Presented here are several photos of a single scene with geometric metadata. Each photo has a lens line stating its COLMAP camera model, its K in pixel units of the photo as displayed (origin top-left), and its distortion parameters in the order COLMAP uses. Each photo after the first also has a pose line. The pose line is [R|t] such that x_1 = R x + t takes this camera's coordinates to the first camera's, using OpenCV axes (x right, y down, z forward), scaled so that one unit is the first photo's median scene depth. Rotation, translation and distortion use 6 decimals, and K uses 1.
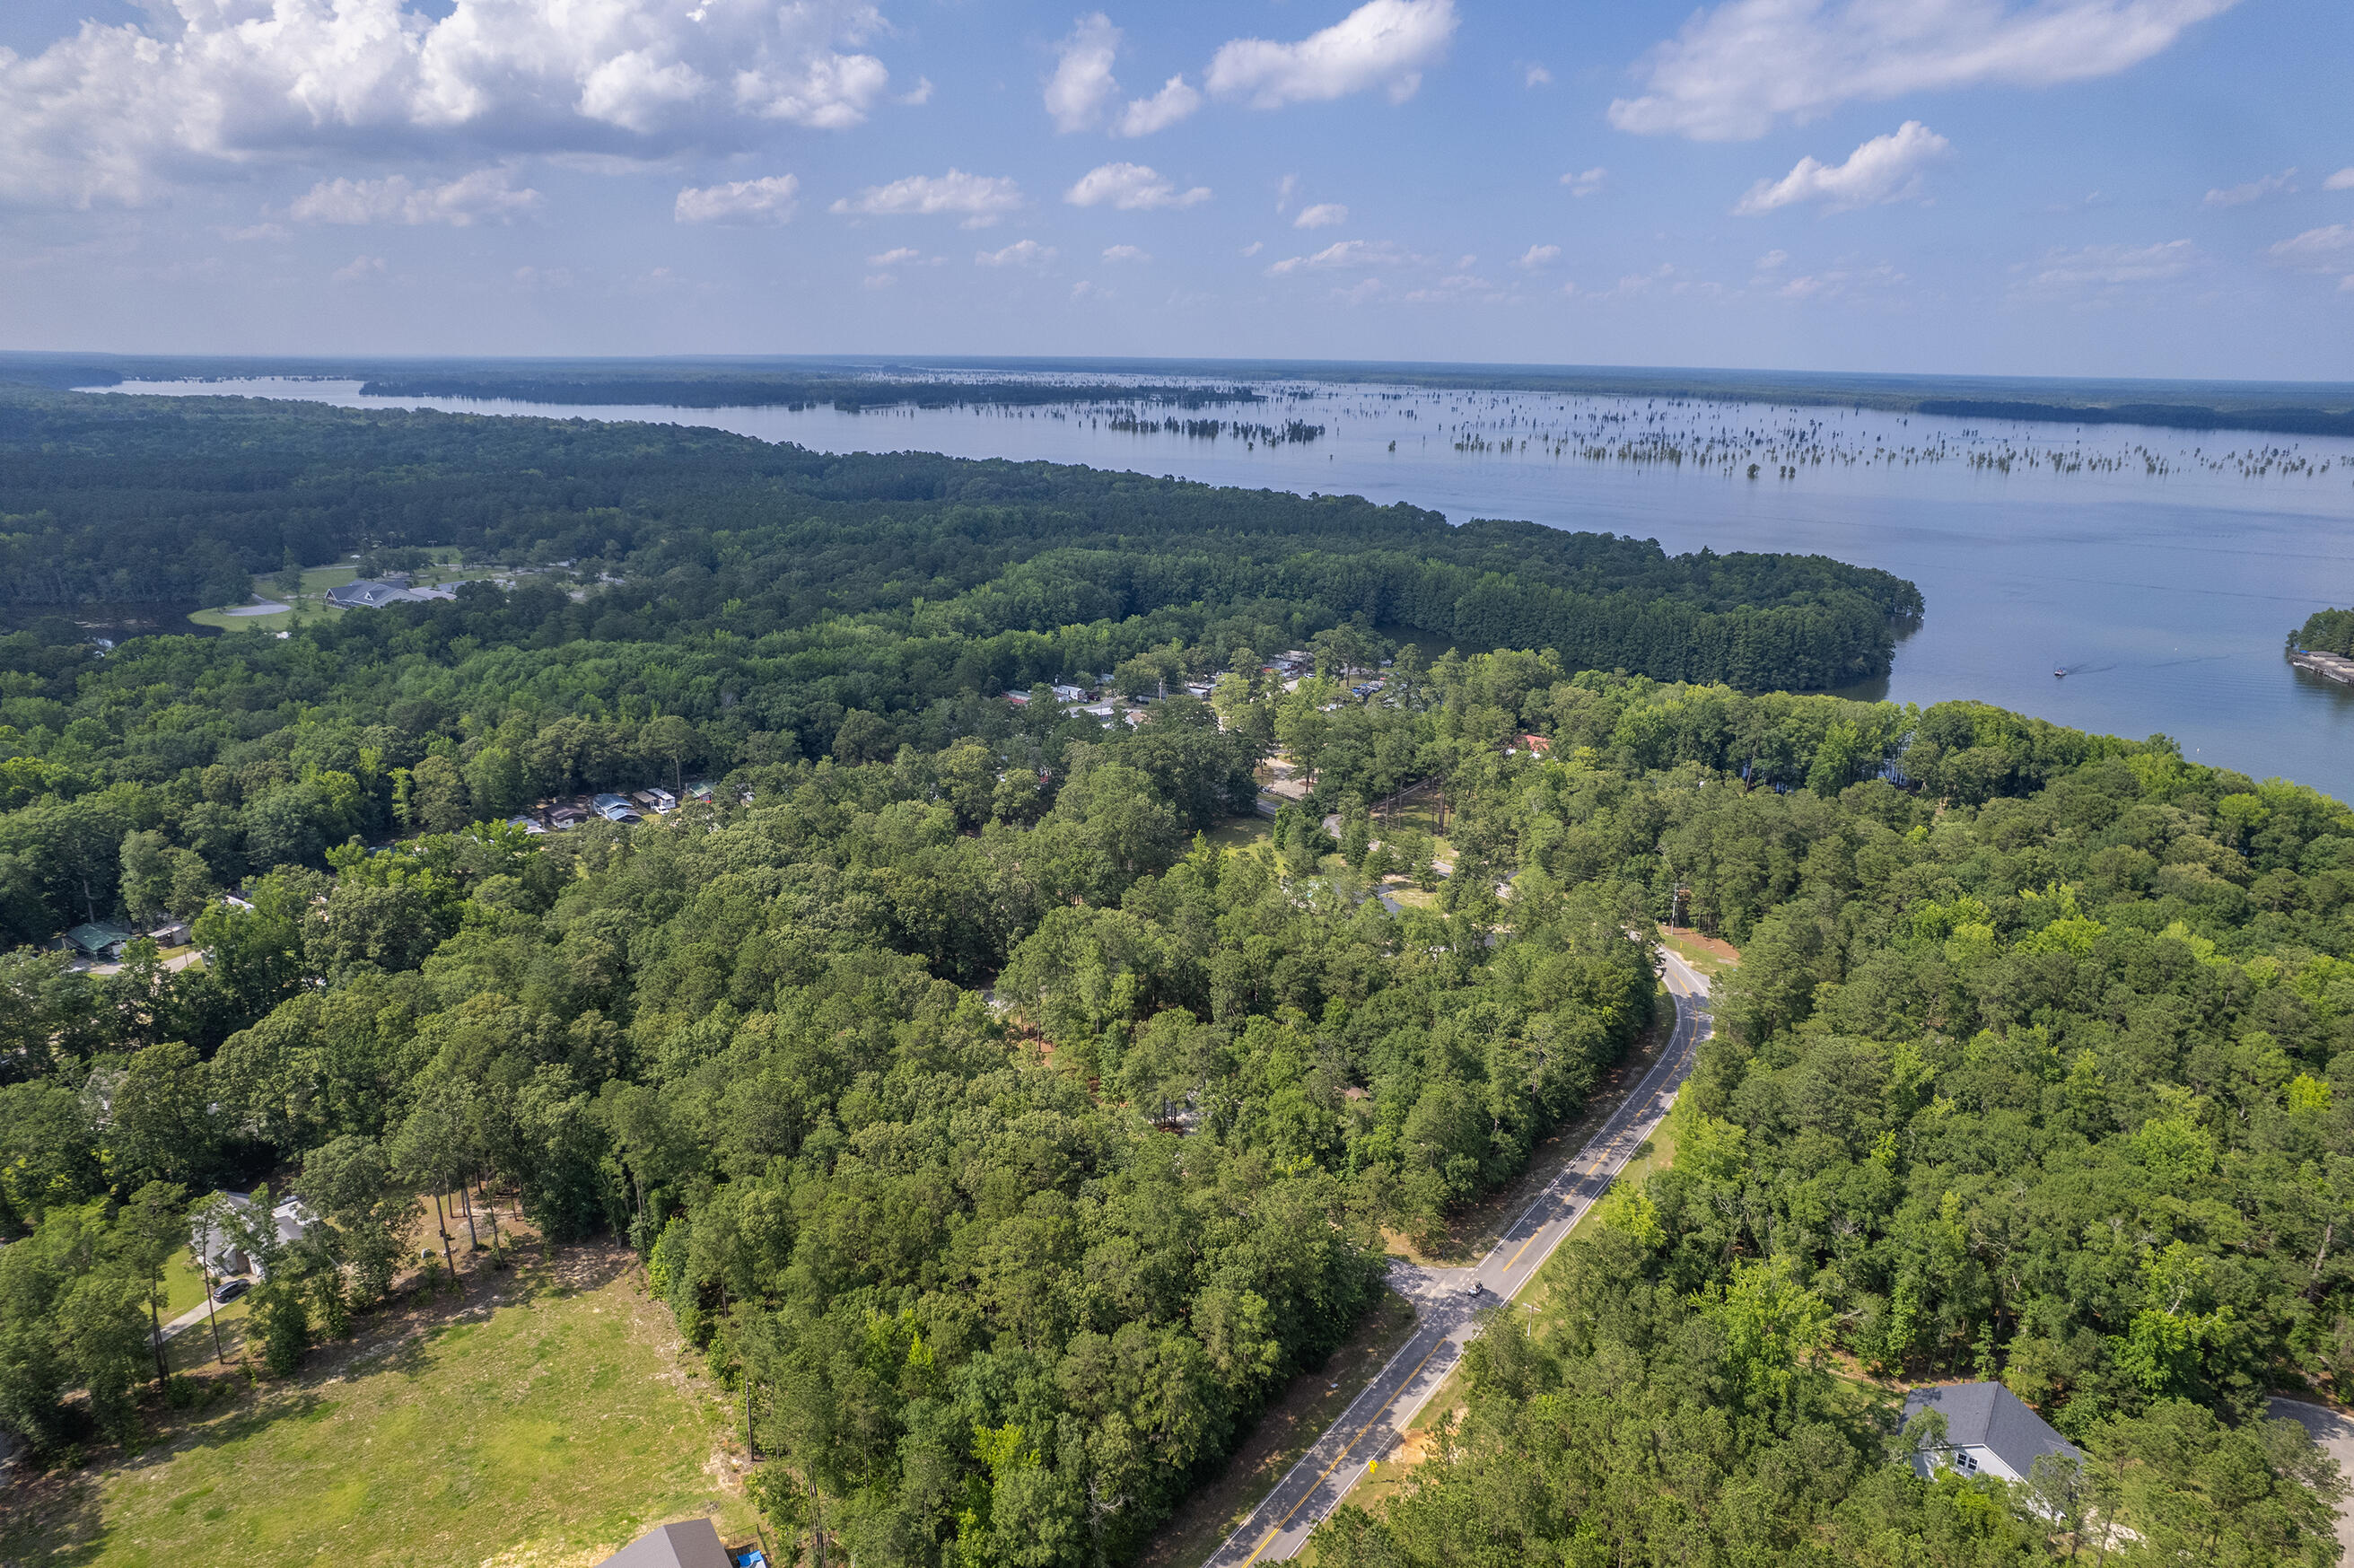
lens RADIAL K [[1509.9, 0, 1181.7], [0, 1509.9, 799.2], [0, 0, 1]] dist [-0.081606, 0.076346]
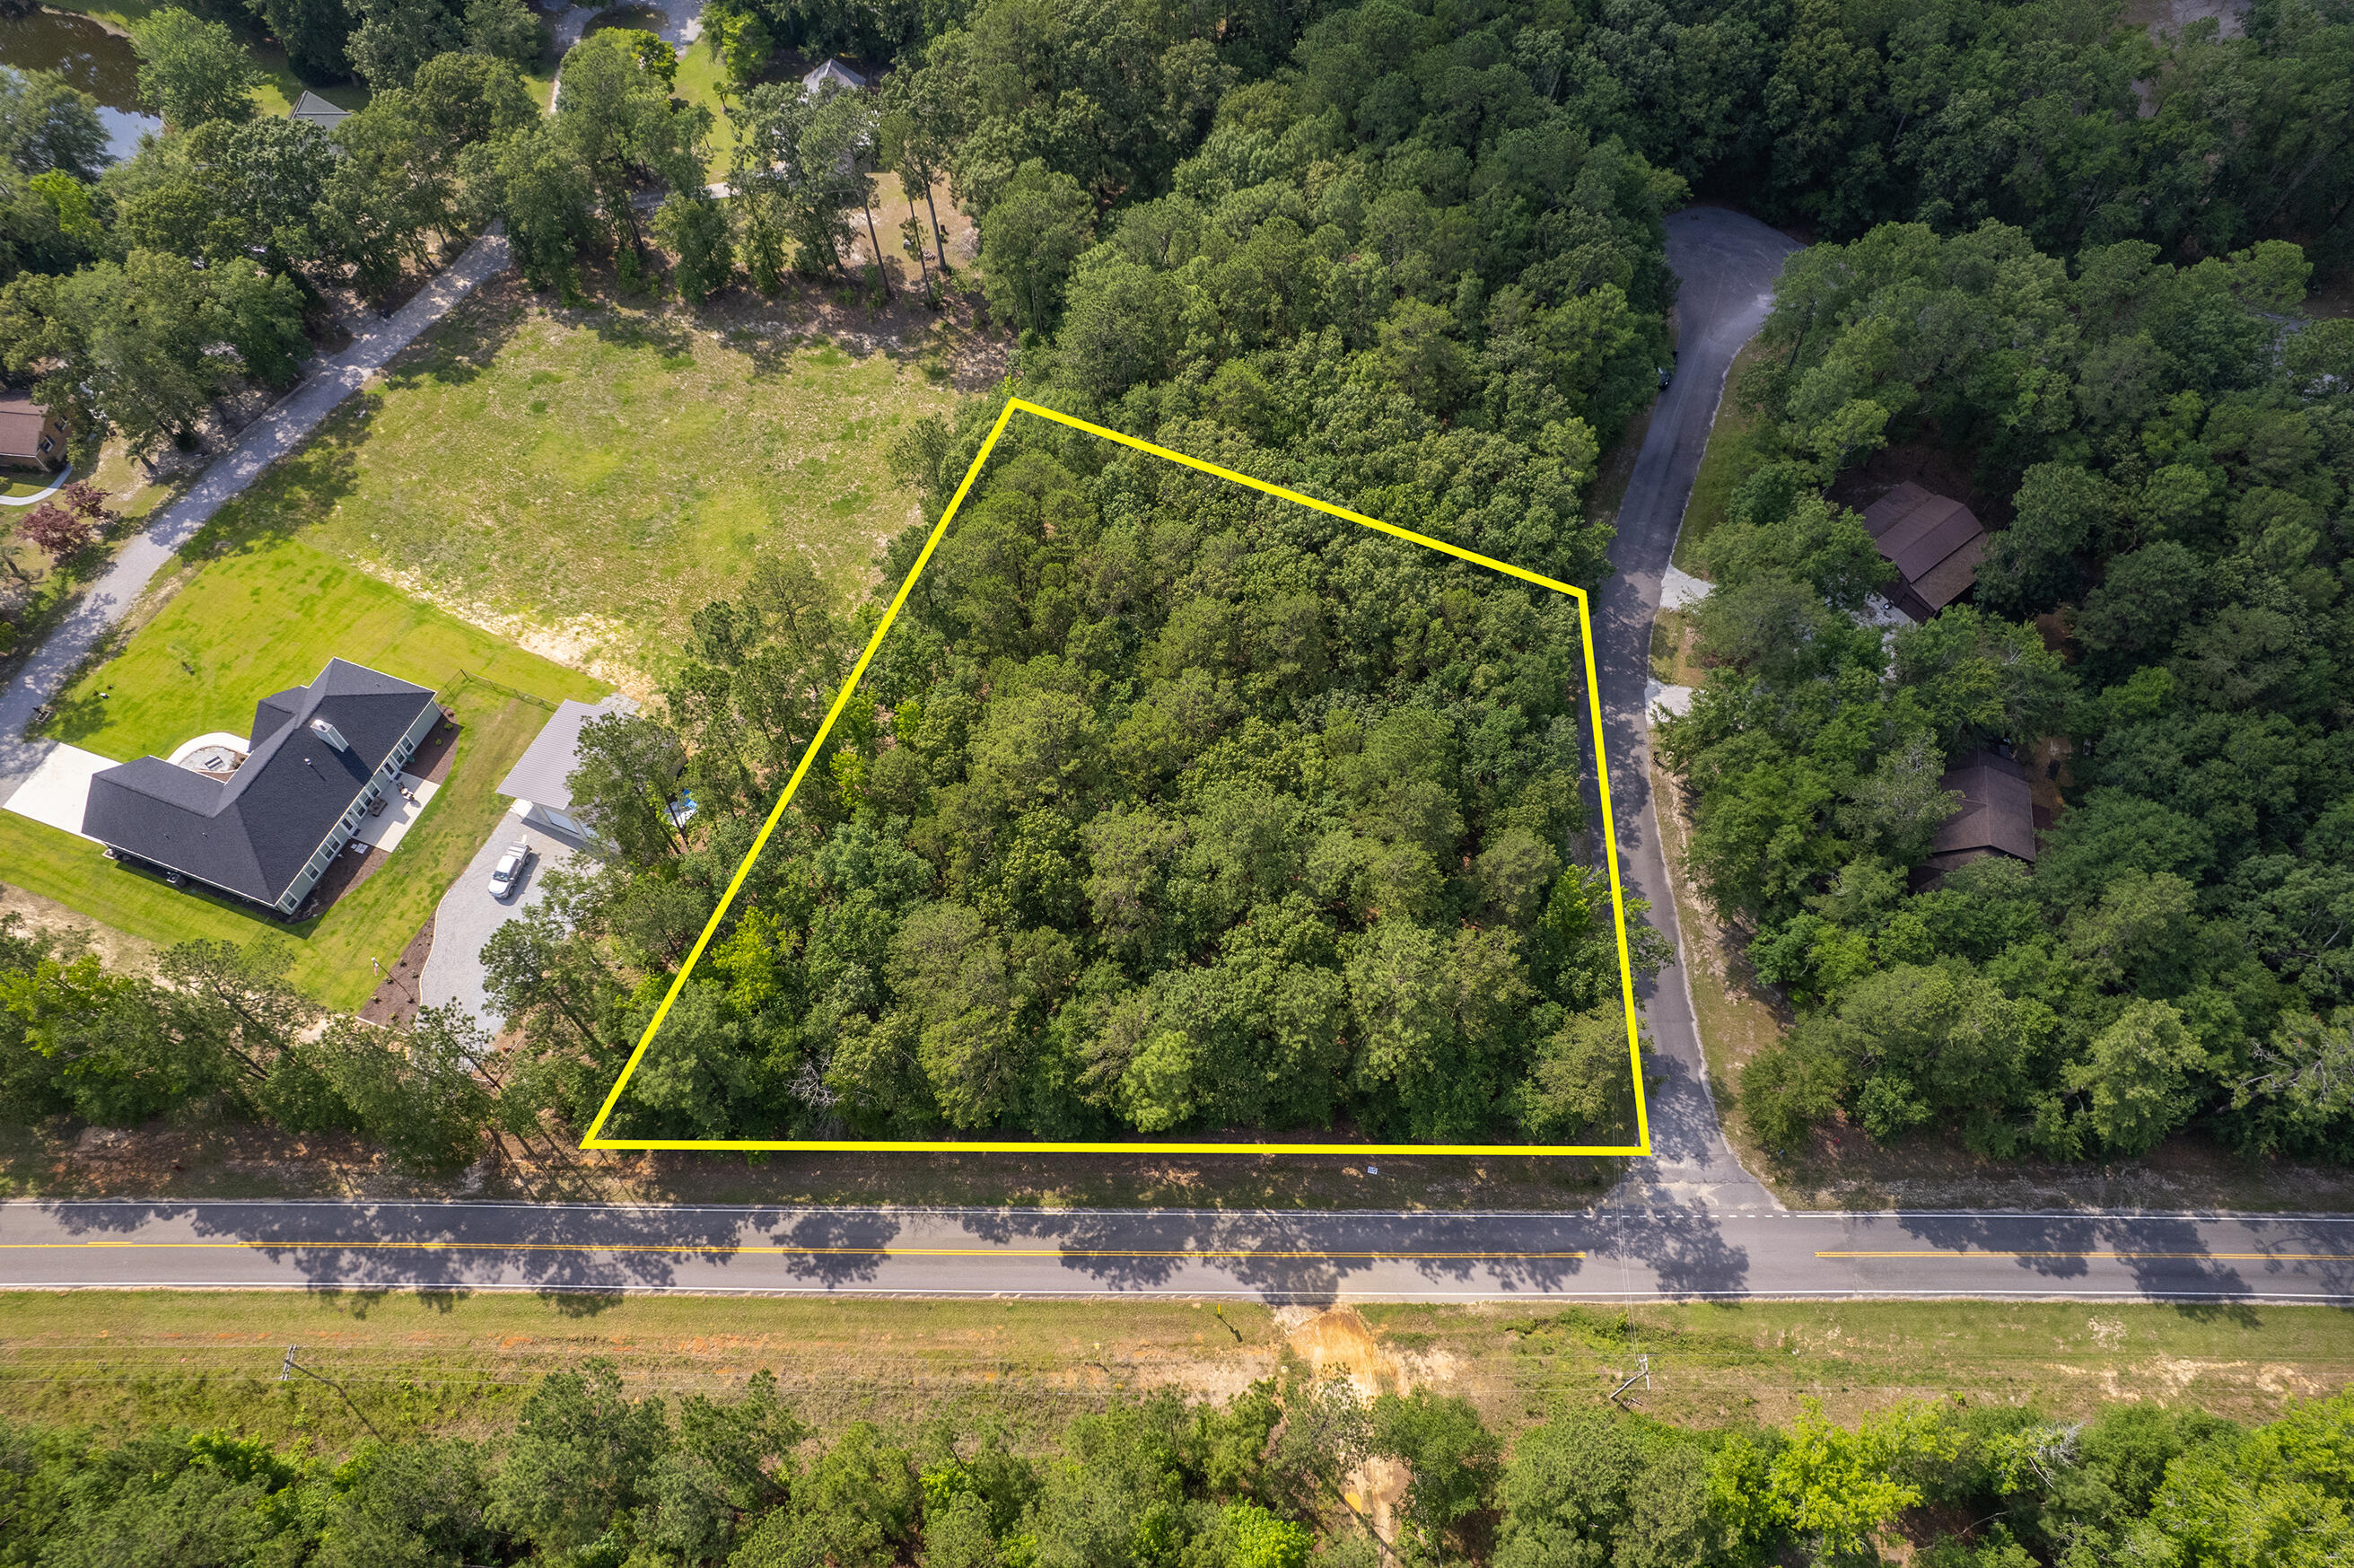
lens RADIAL K [[1509.9, 0, 1181.7], [0, 1509.9, 799.2], [0, 0, 1]] dist [-0.081606, 0.076346]
pose [[0.566034, 0.698132, -0.438426, 0.118306], [-0.237557, 0.647395, 0.724186, -0.094036], [0.789413, -0.305763, 0.532294, 0.313999]]
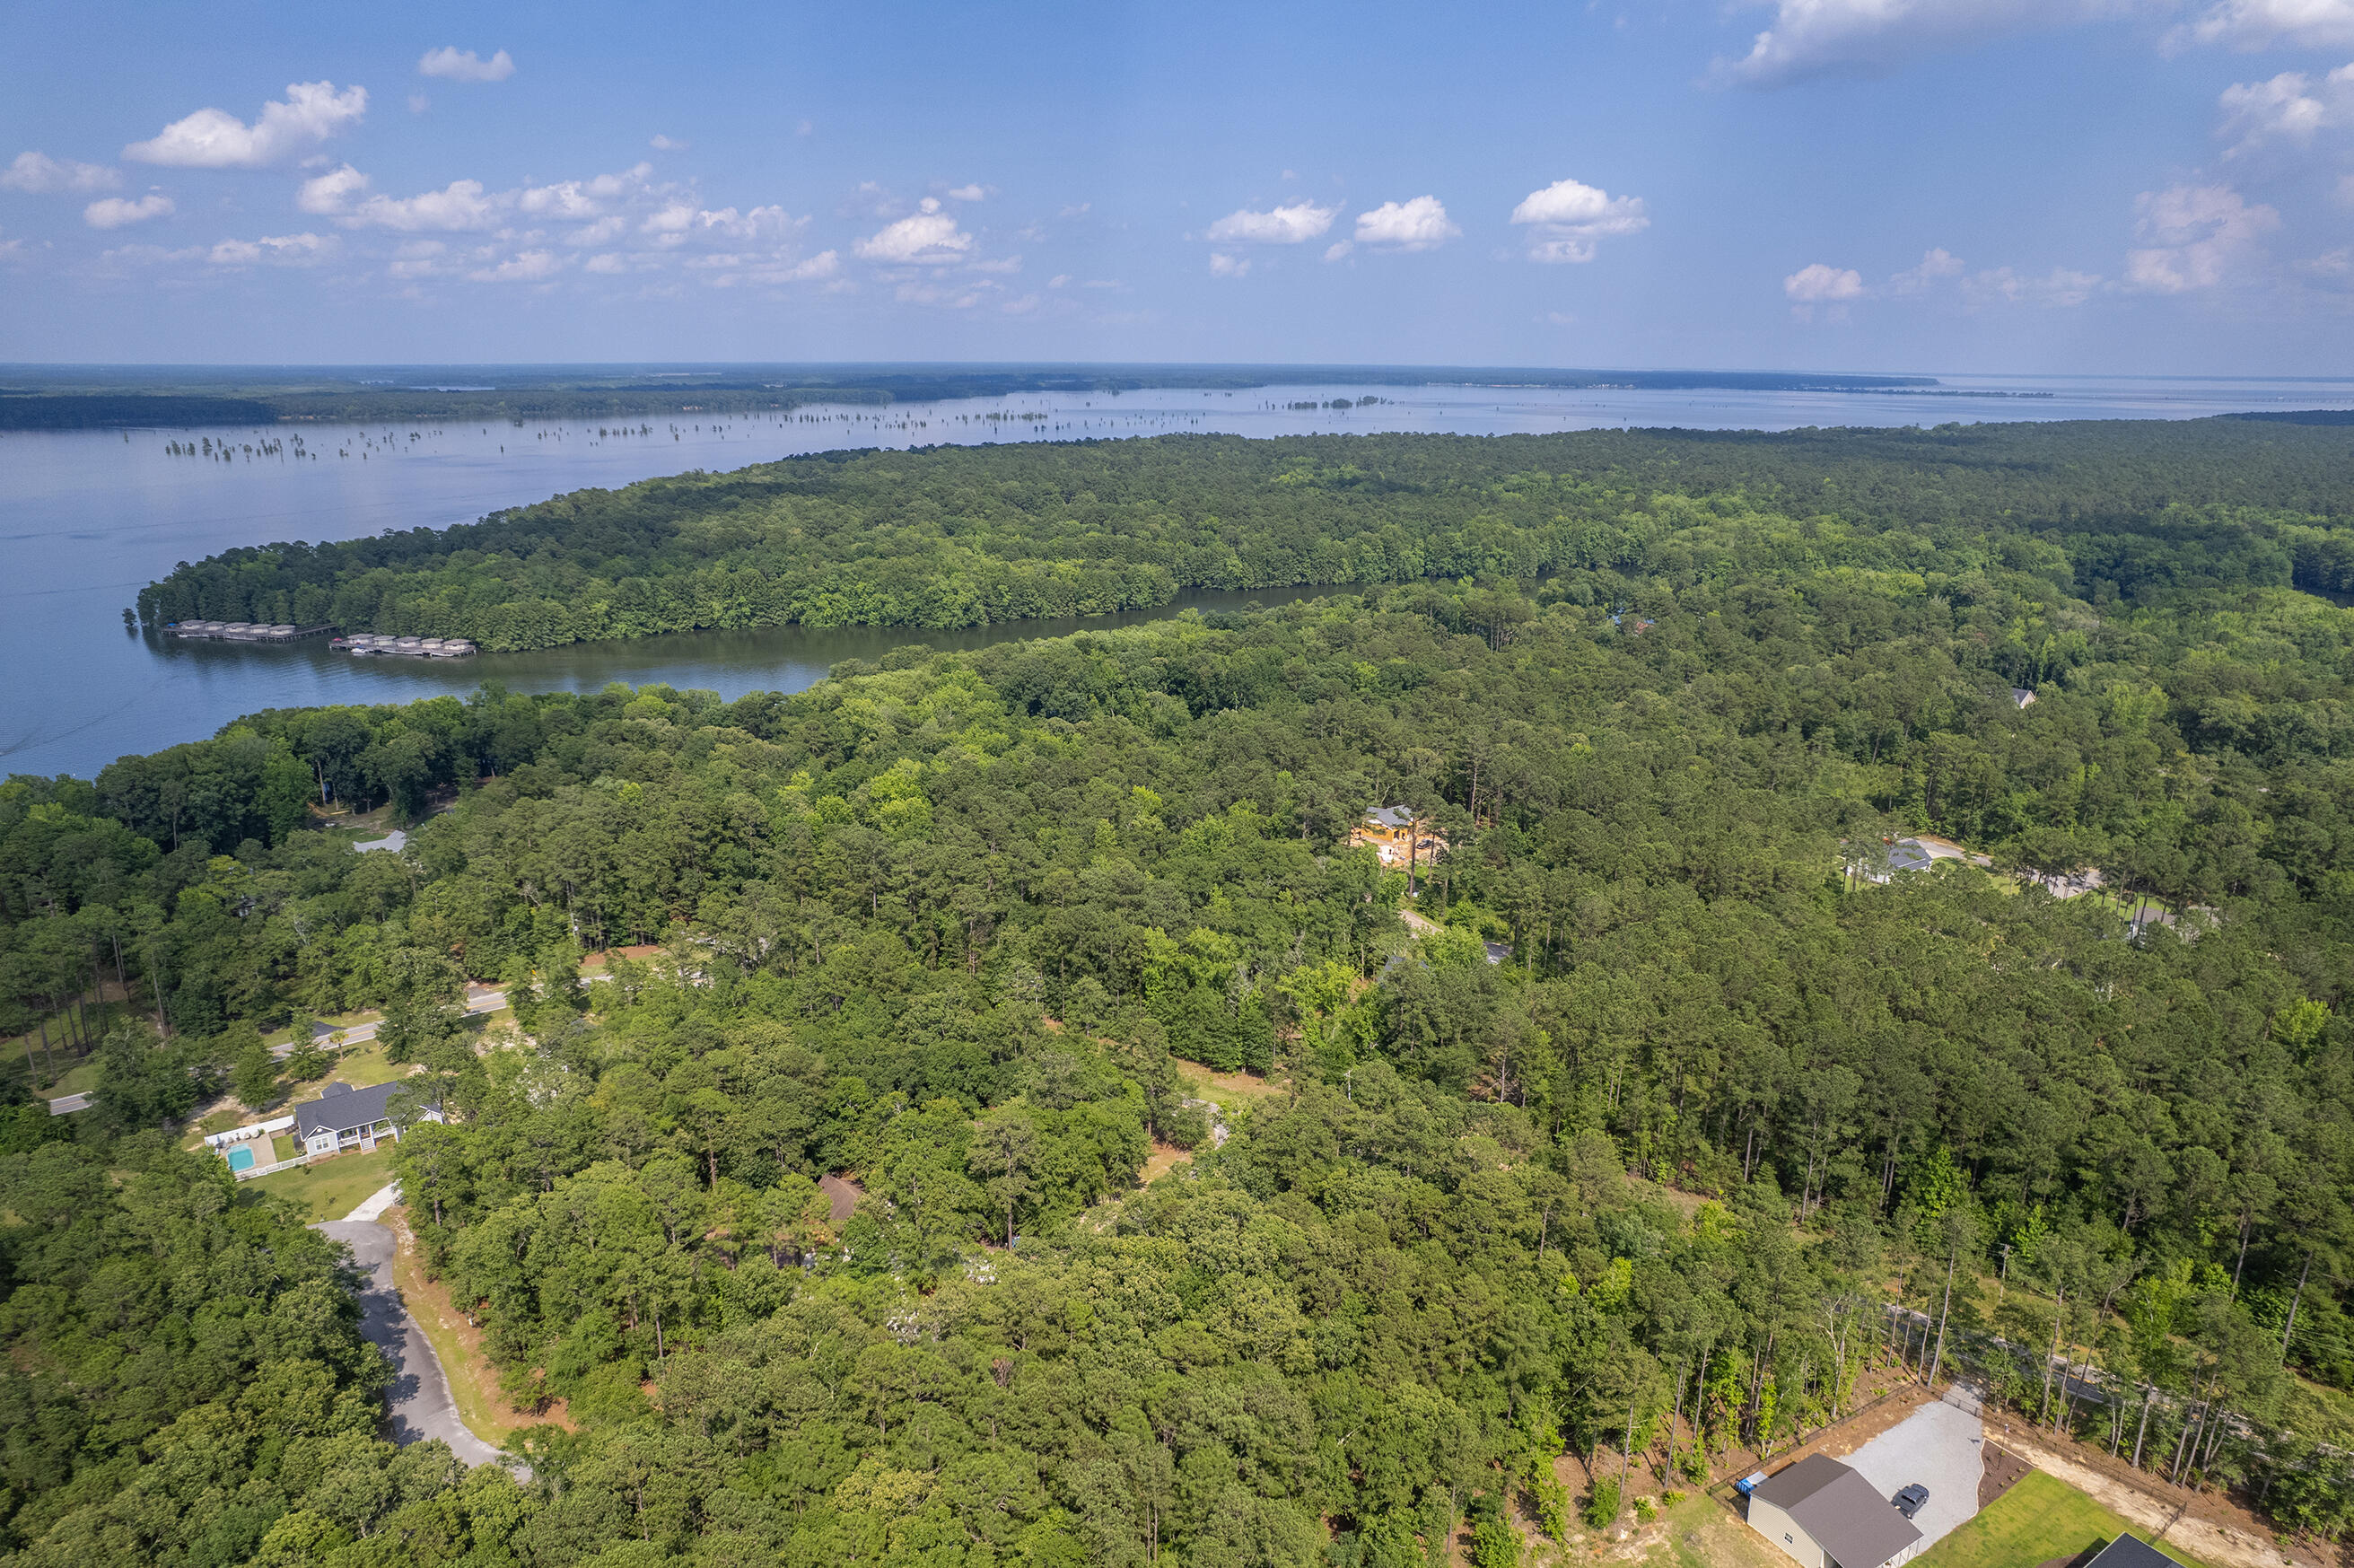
lens RADIAL K [[1509.9, 0, 1181.7], [0, 1509.9, 799.2], [0, 0, 1]] dist [-0.081606, 0.076346]
pose [[0.012748, -0.295804, 0.955164, -0.490143], [0.281491, 0.917670, 0.280435, -0.150303], [-0.959479, 0.265295, 0.094965, 0.485752]]
